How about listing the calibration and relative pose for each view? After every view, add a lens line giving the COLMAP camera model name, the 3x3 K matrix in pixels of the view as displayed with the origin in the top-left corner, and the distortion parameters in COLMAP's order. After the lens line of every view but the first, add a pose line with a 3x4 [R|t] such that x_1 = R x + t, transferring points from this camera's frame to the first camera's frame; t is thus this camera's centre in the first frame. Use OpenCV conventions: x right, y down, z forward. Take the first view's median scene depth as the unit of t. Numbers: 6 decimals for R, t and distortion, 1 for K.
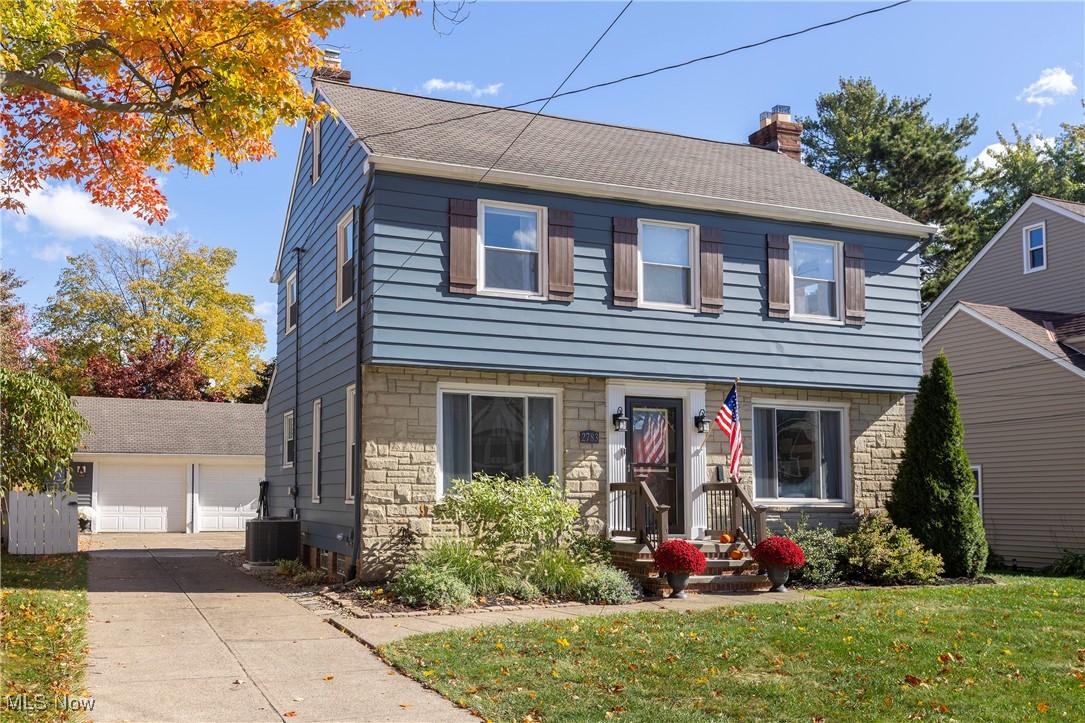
lens RADIAL K [[952.7, 0, 542.5], [0, 952.7, 361.5], [0, 0, 1]] dist [-0.002087, 0.002637]
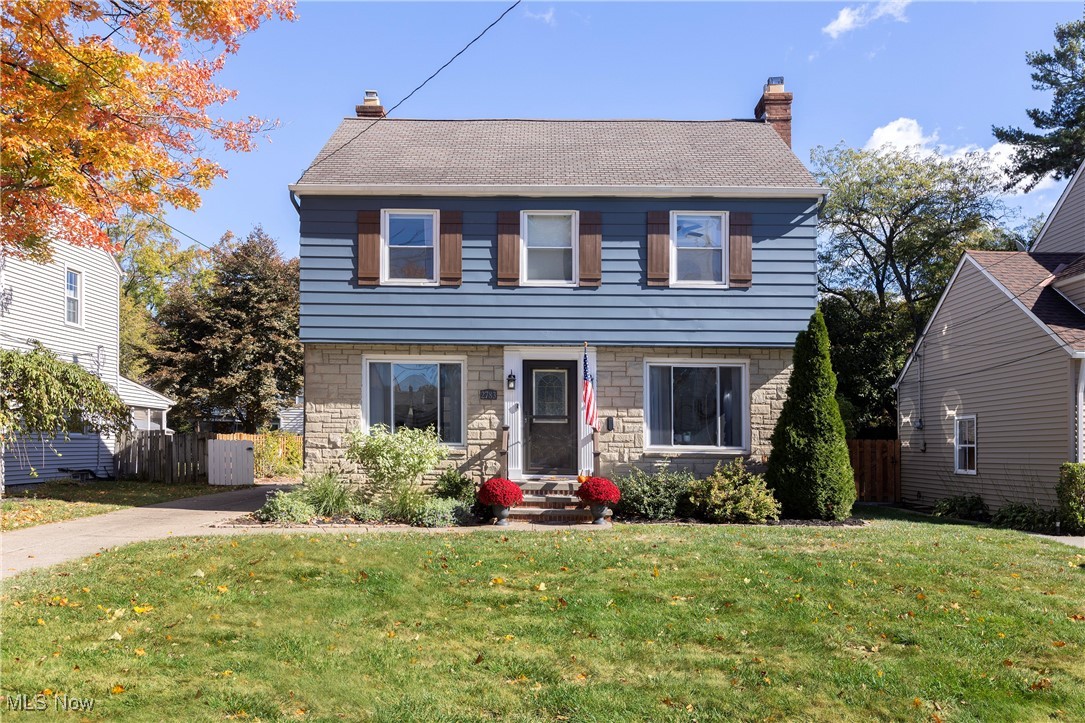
lens RADIAL K [[869.1, 0, 542.5], [0, 869.1, 361.5], [0, 0, 1]] dist [0.006399, -0.001597]
pose [[0.933581, -0.031332, -0.356993, 0.503894], [0.046126, 0.998390, 0.032999, 0.003212], [0.355384, -0.047274, 0.933524, -0.011426]]
